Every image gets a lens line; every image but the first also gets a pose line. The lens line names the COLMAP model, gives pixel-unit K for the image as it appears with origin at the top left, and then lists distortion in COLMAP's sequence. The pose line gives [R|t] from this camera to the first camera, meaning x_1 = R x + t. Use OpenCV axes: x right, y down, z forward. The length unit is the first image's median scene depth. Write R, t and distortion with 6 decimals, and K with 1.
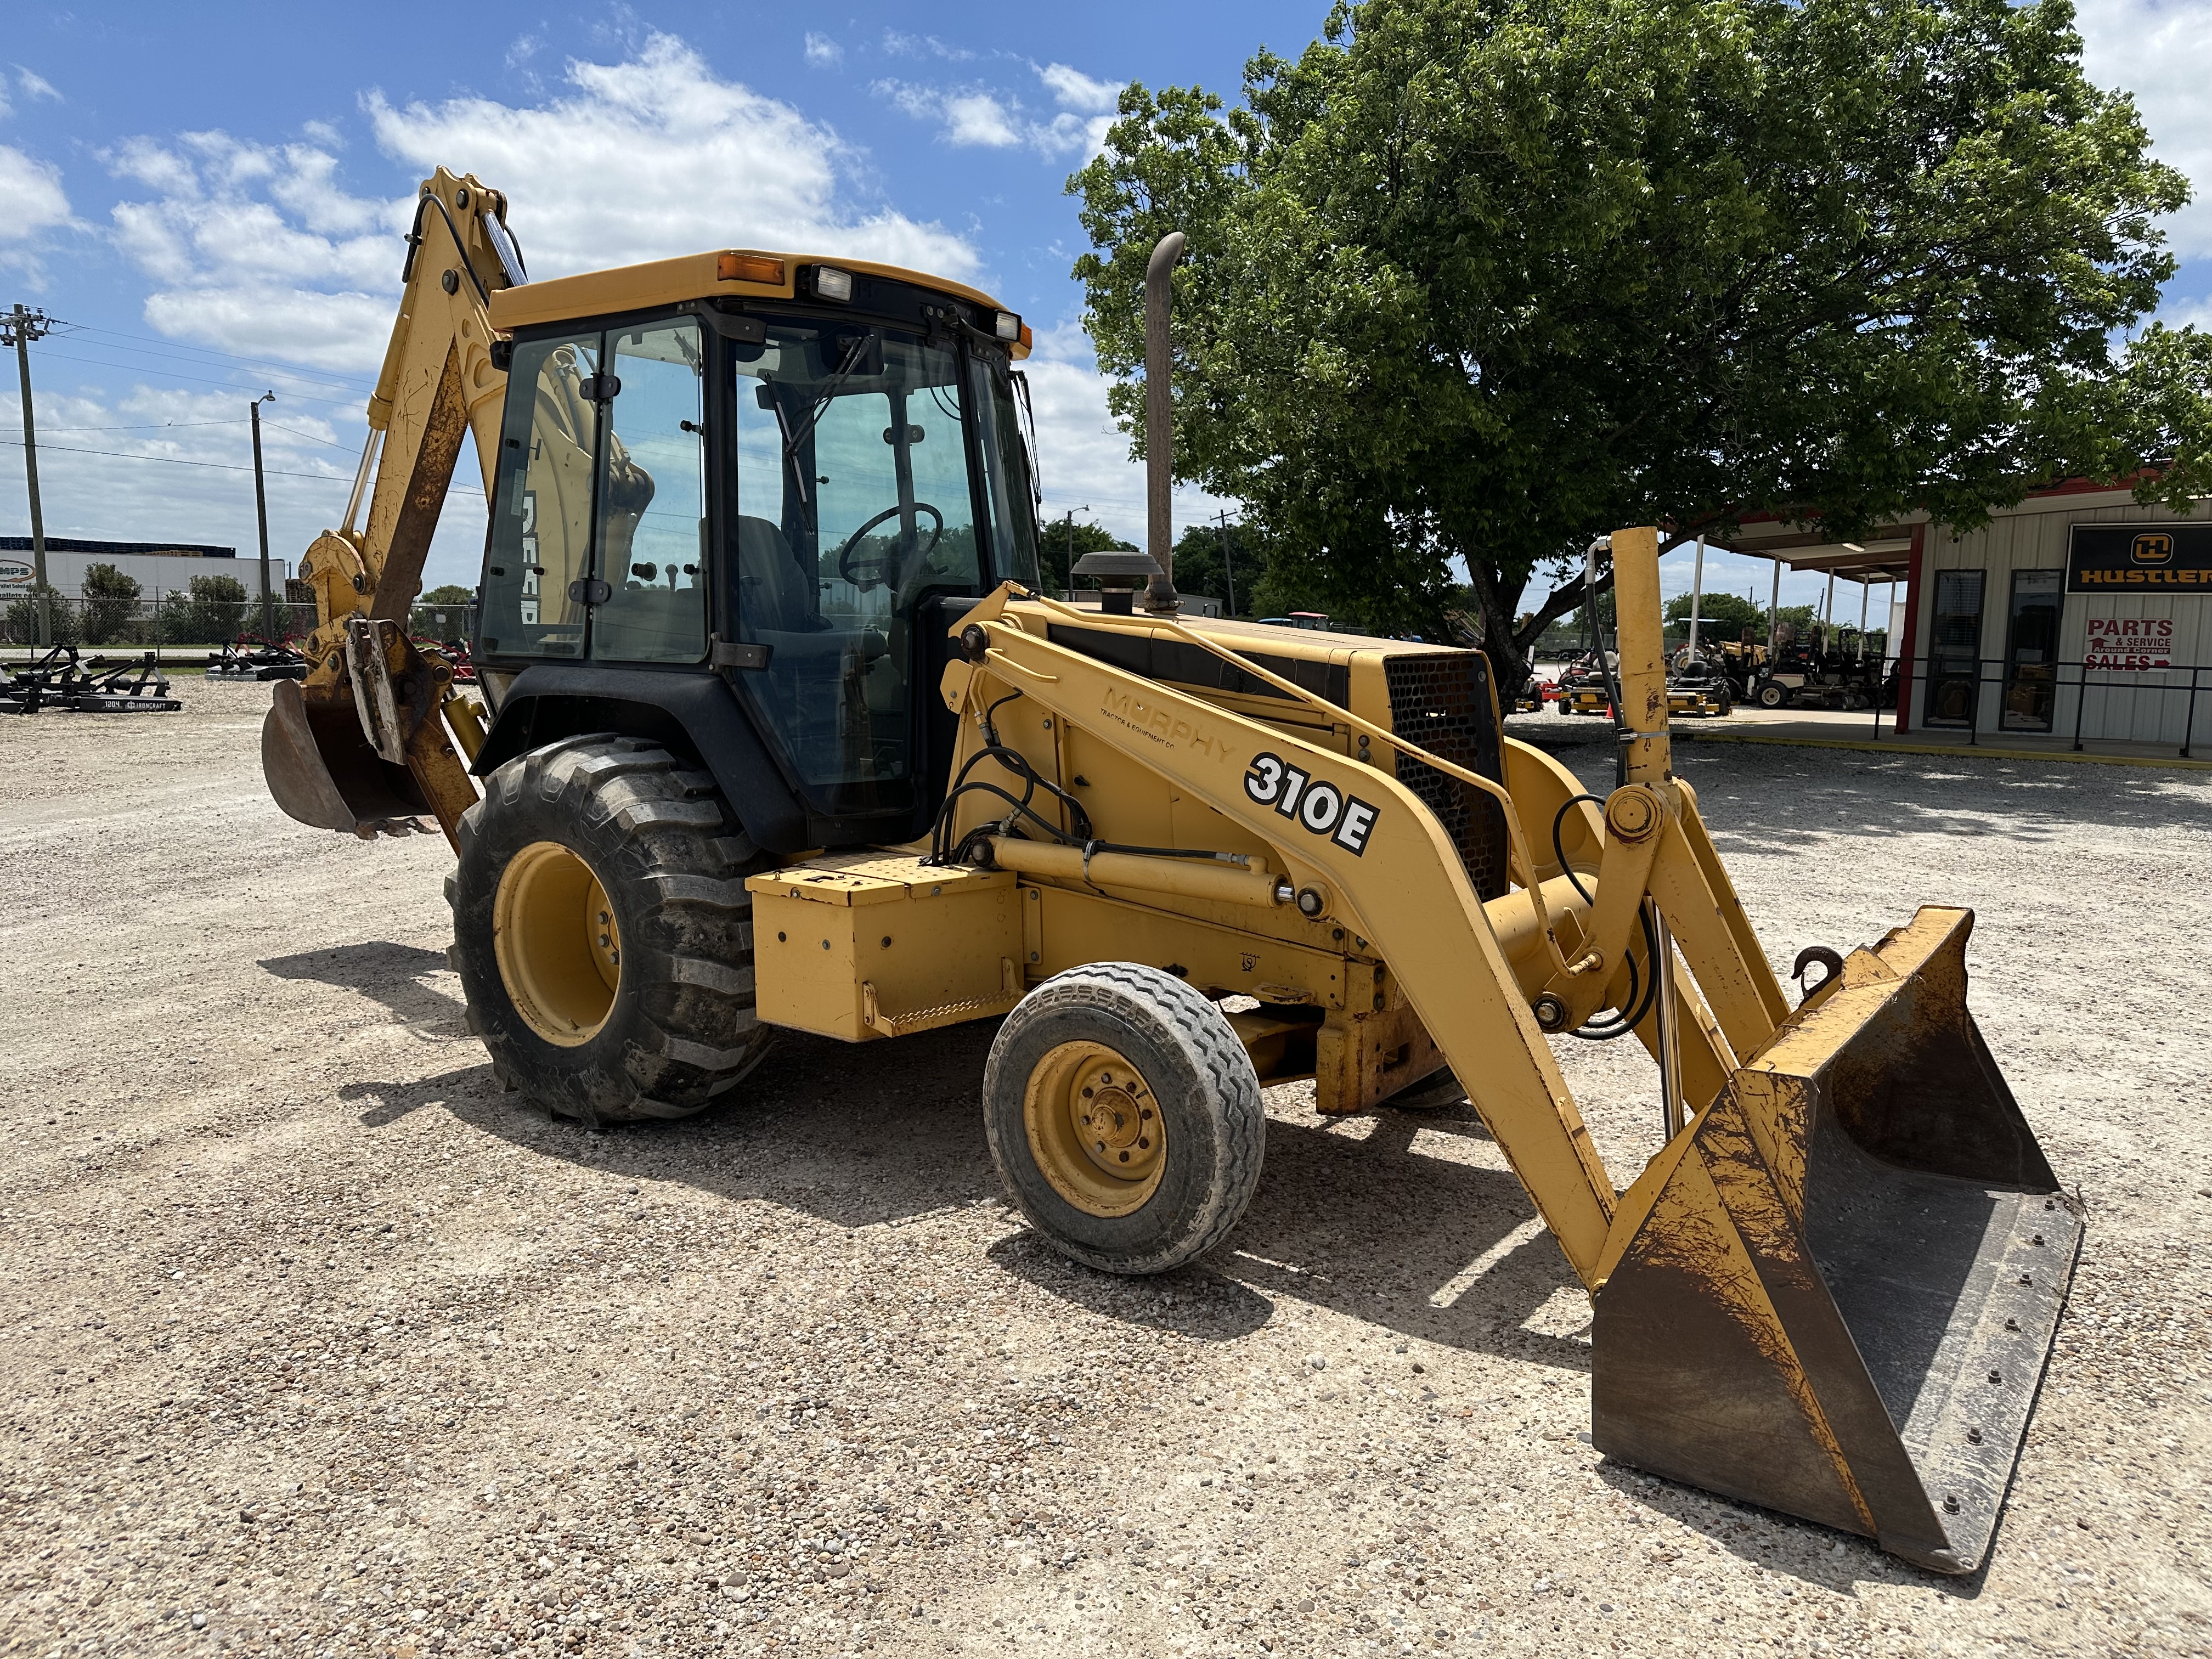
lens RADIAL K [[1566.7, 0, 1108.1], [0, 1566.7, 845.4], [0, 0, 1]] dist [-0.002750, 0.003732]
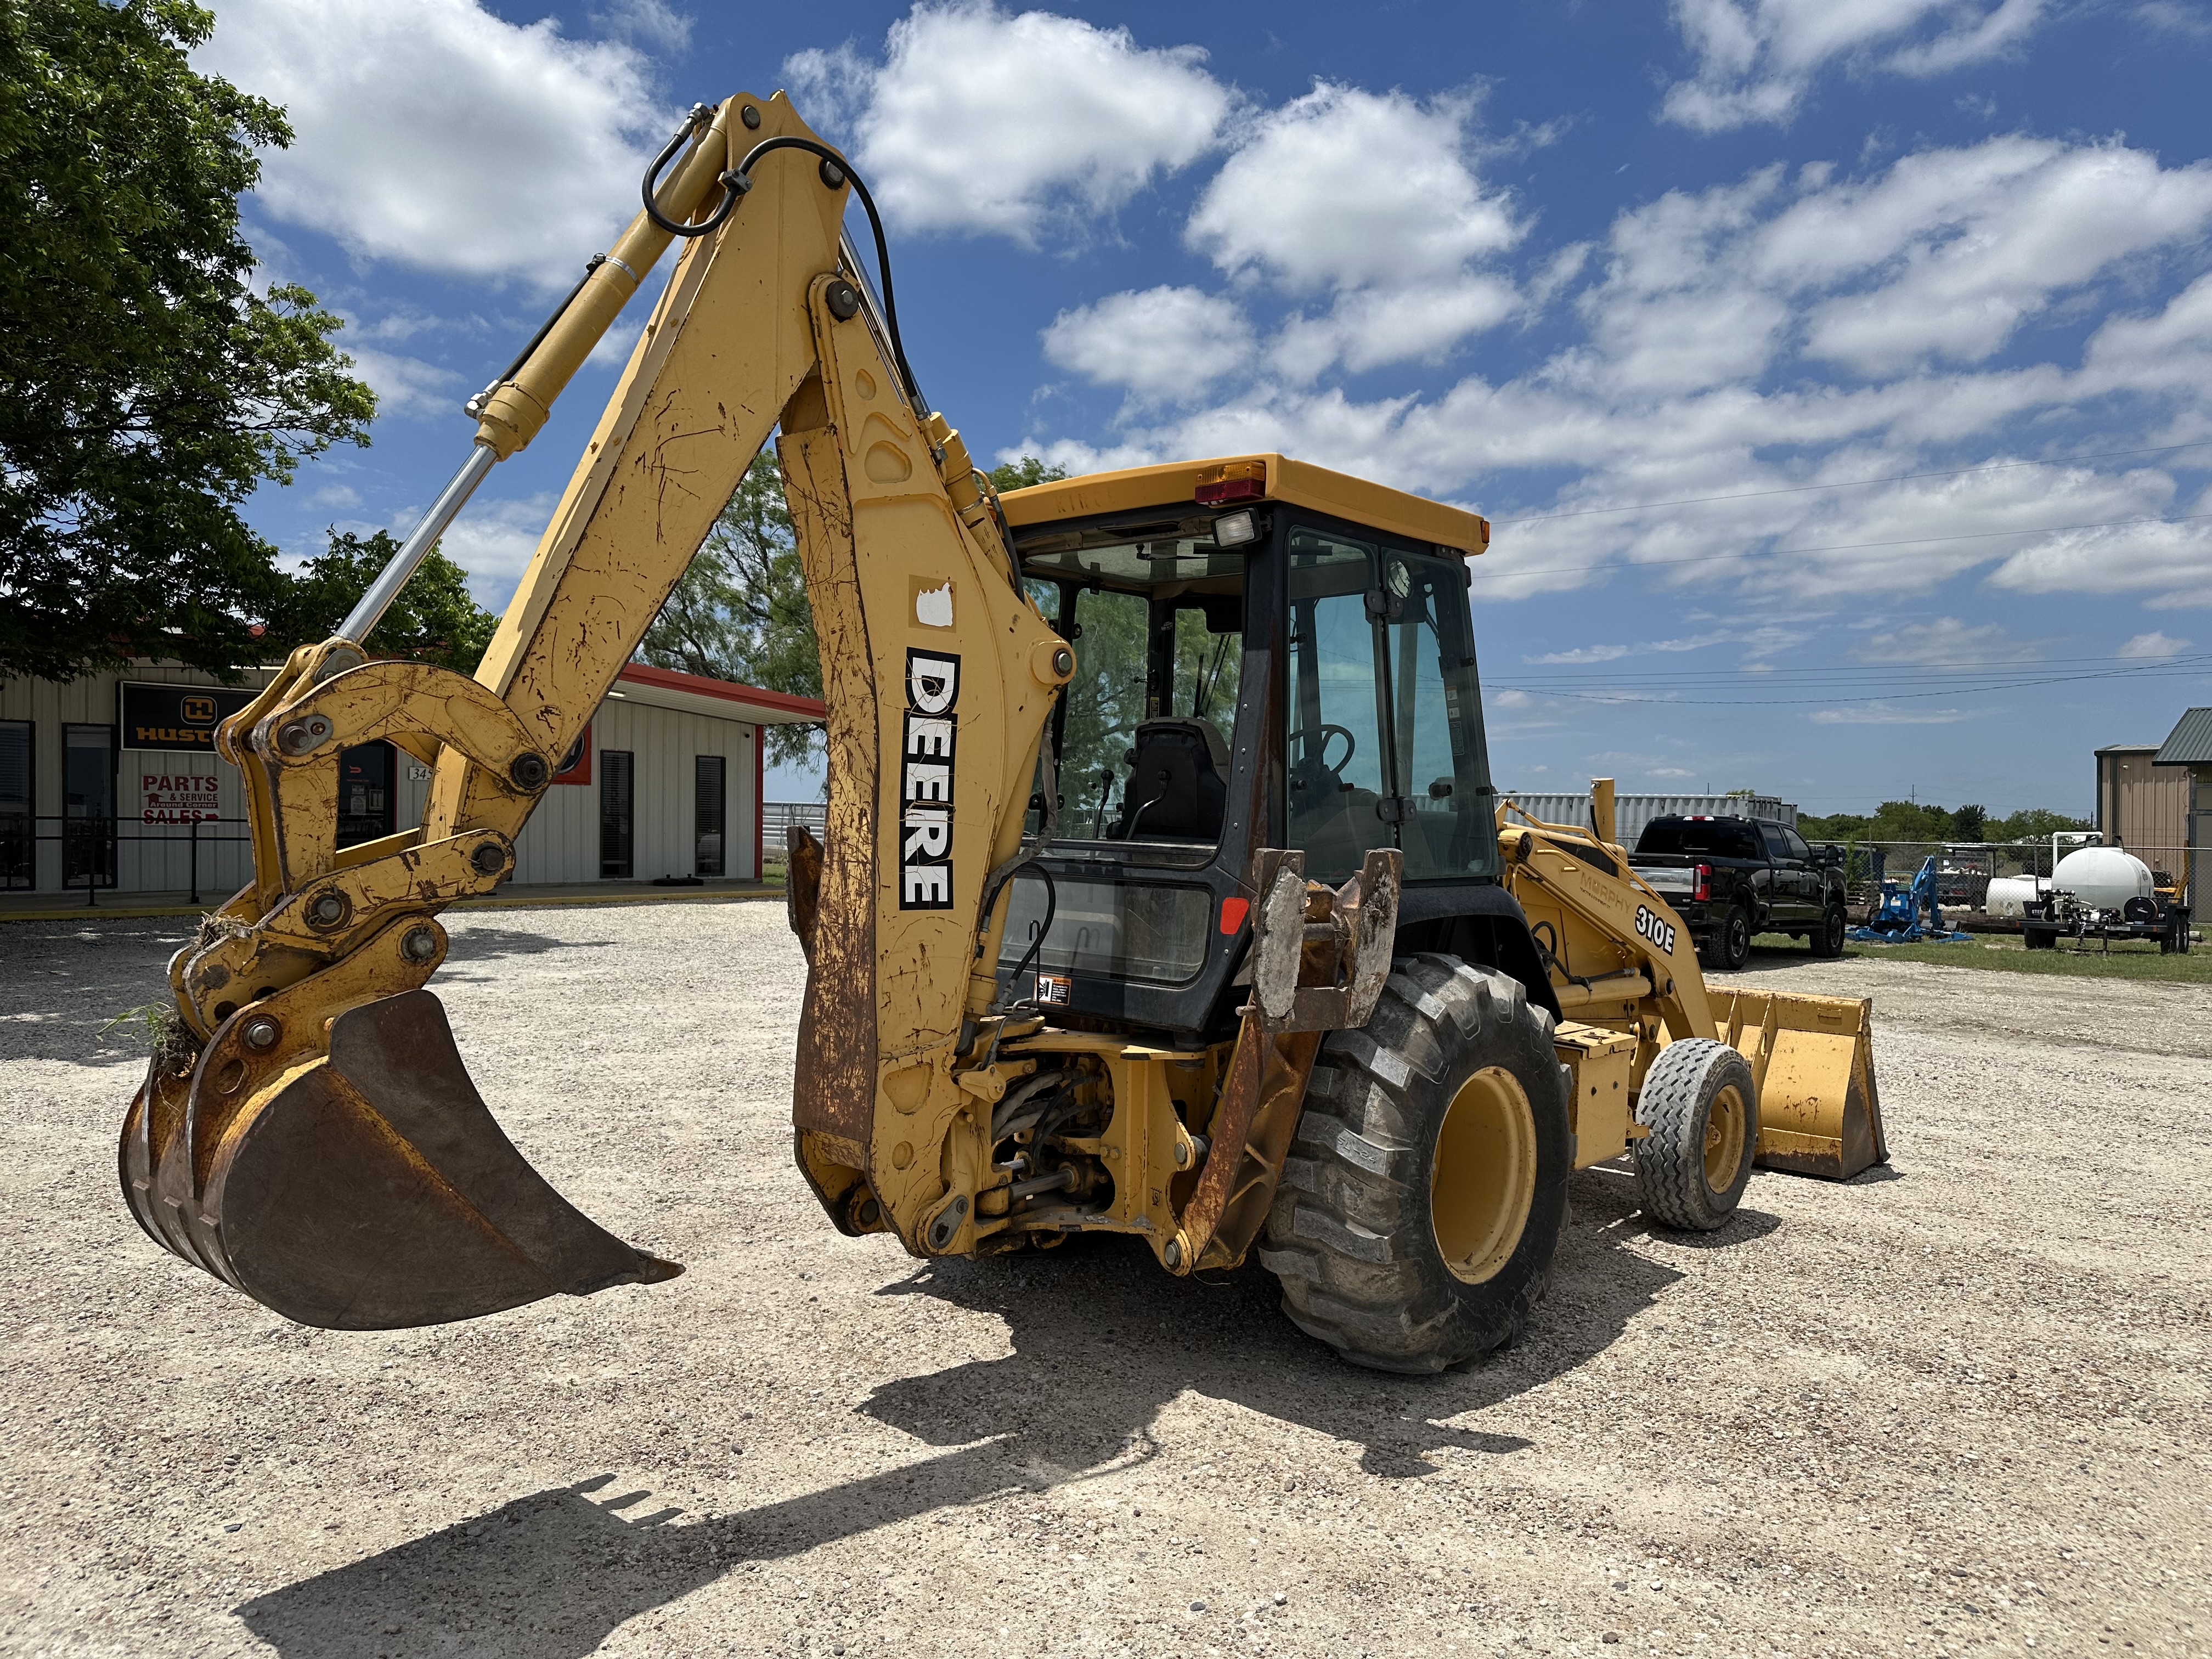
lens RADIAL K [[1586.8, 0, 1106.2], [0, 1586.8, 874.9], [0, 0, 1]] dist [0.106520, -0.199295]
pose [[0.103645, -0.056602, 0.993002, -0.350639], [0.123600, 0.991374, 0.043608, -0.050054], [-0.986905, 0.118215, 0.109747, 0.286825]]
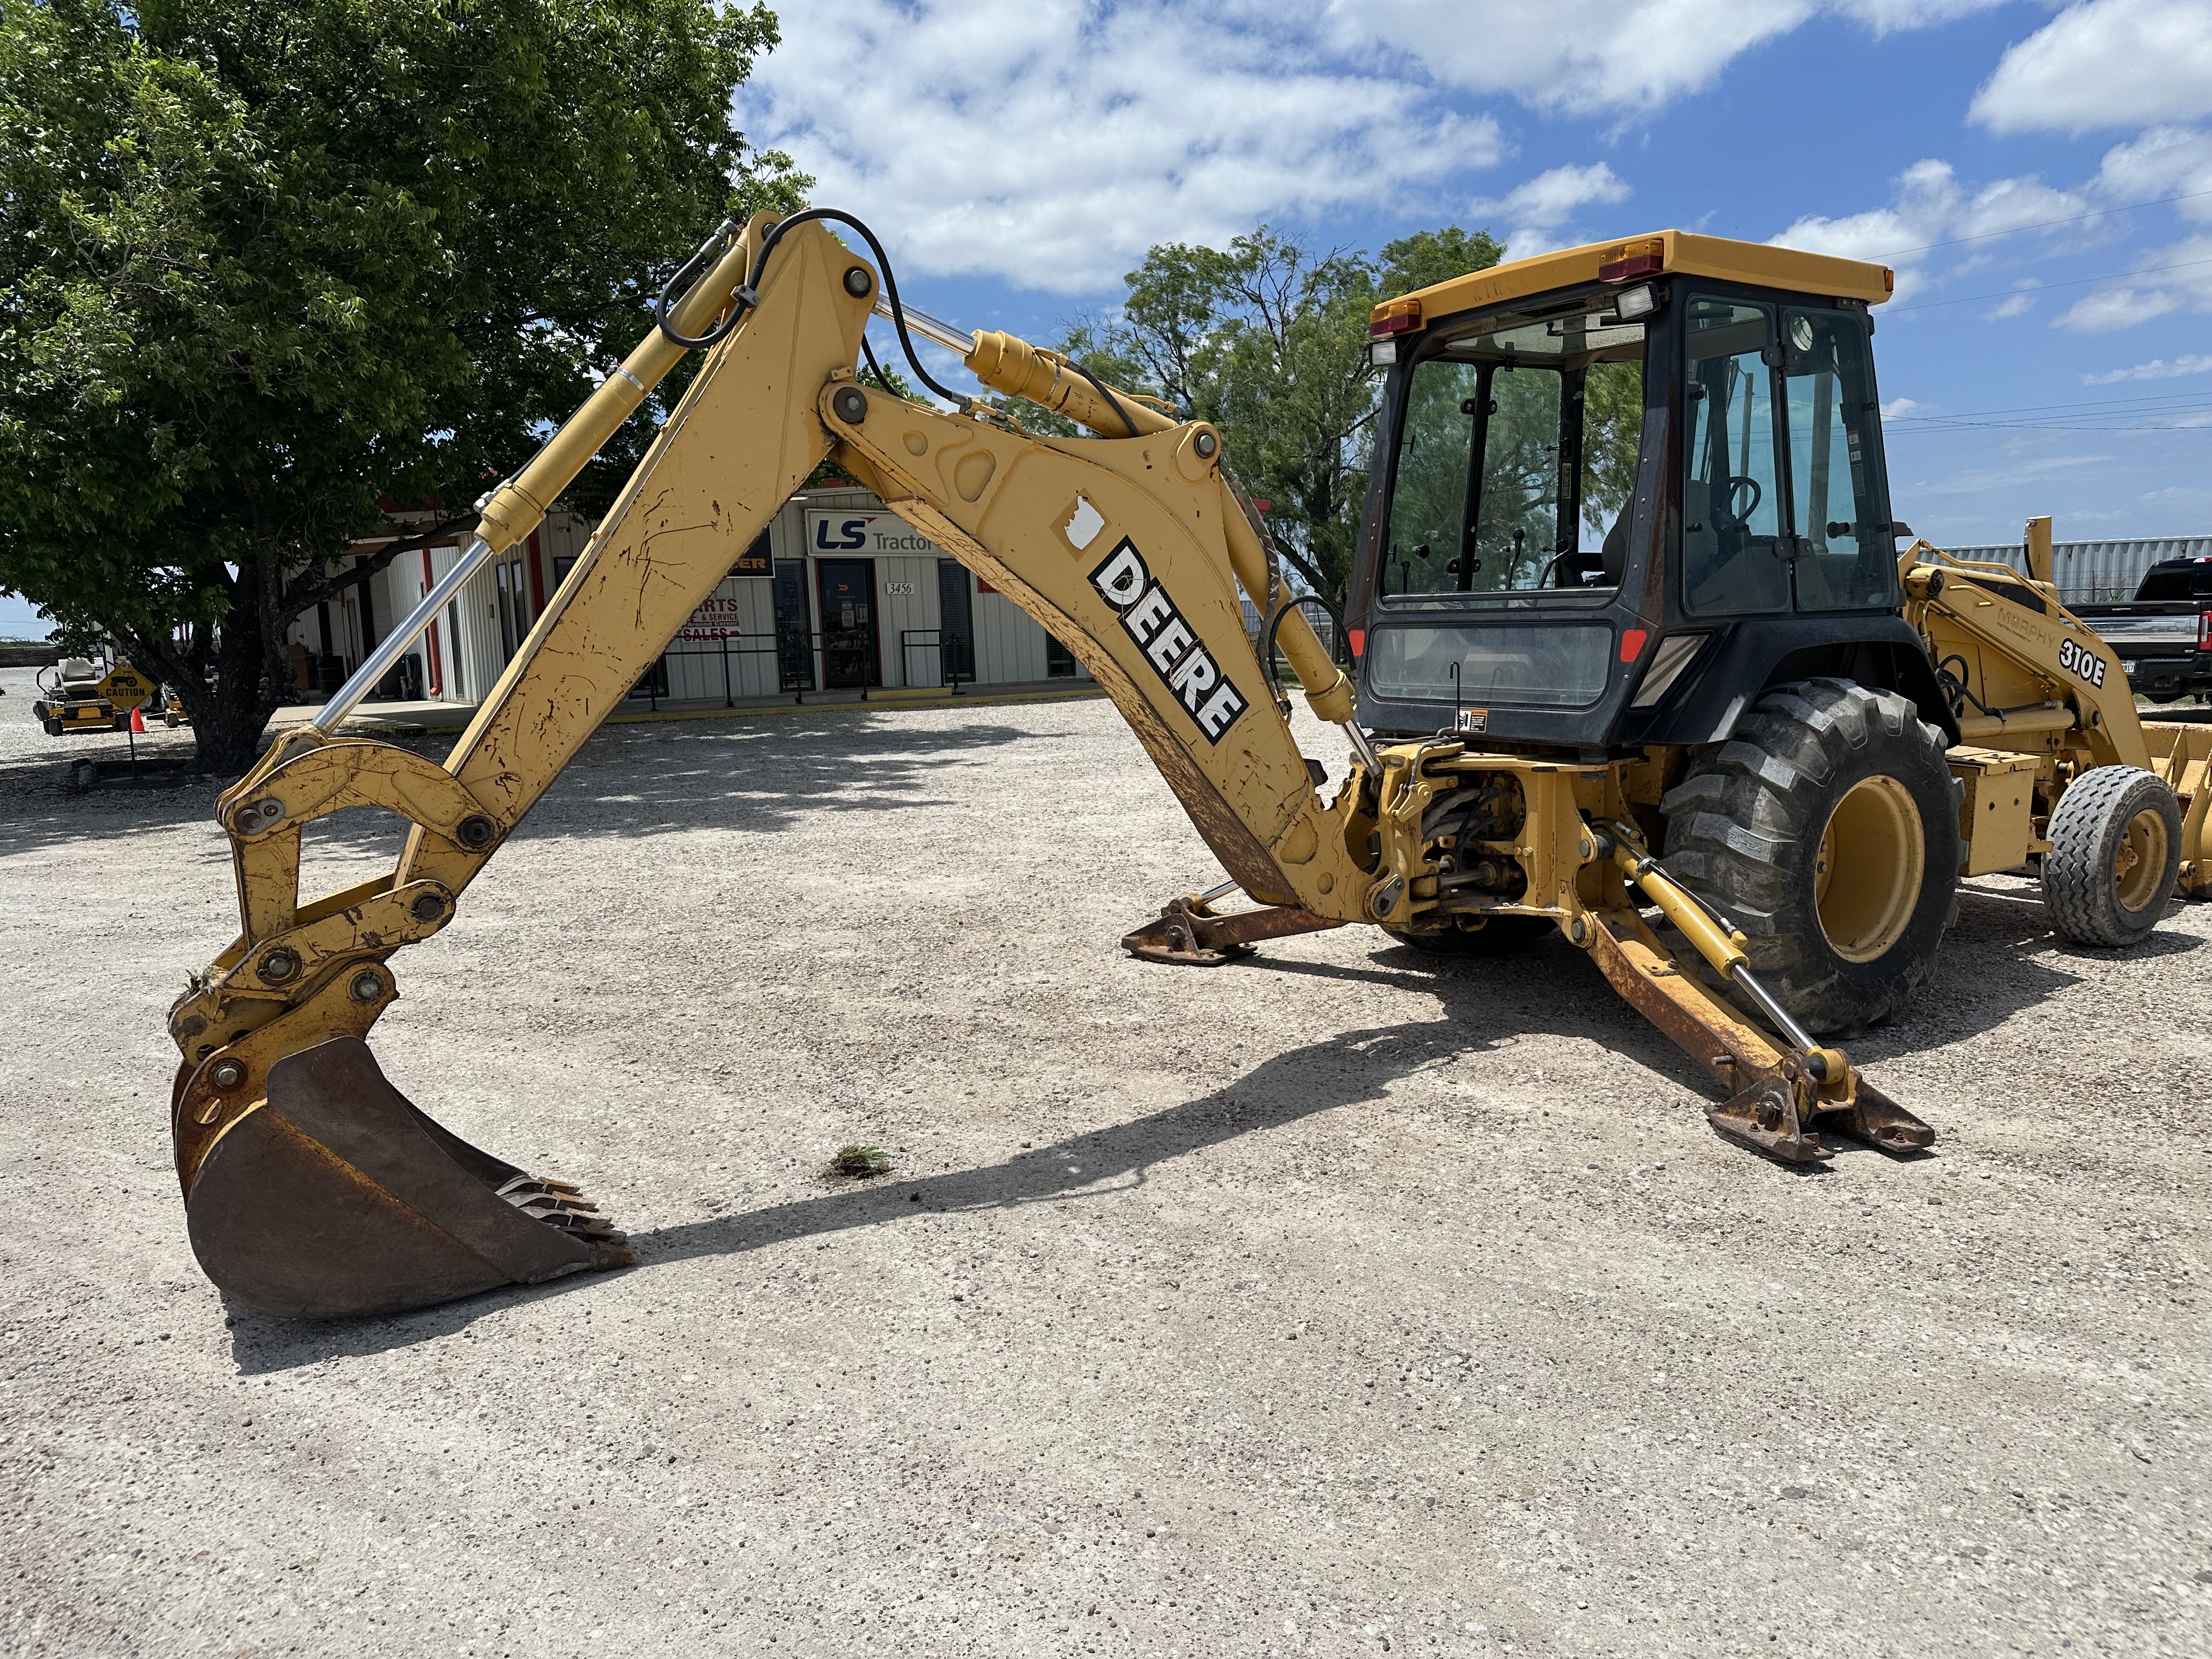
lens RADIAL K [[1552.9, 0, 1107.2], [0, 1552.9, 841.6], [0, 0, 1]] dist [0.077650, -0.127591]
pose [[0.354240, -0.164151, 0.920635, -0.394168], [0.164128, 0.980106, 0.111602, -0.044159], [-0.920639, 0.111568, 0.374134, 0.281766]]
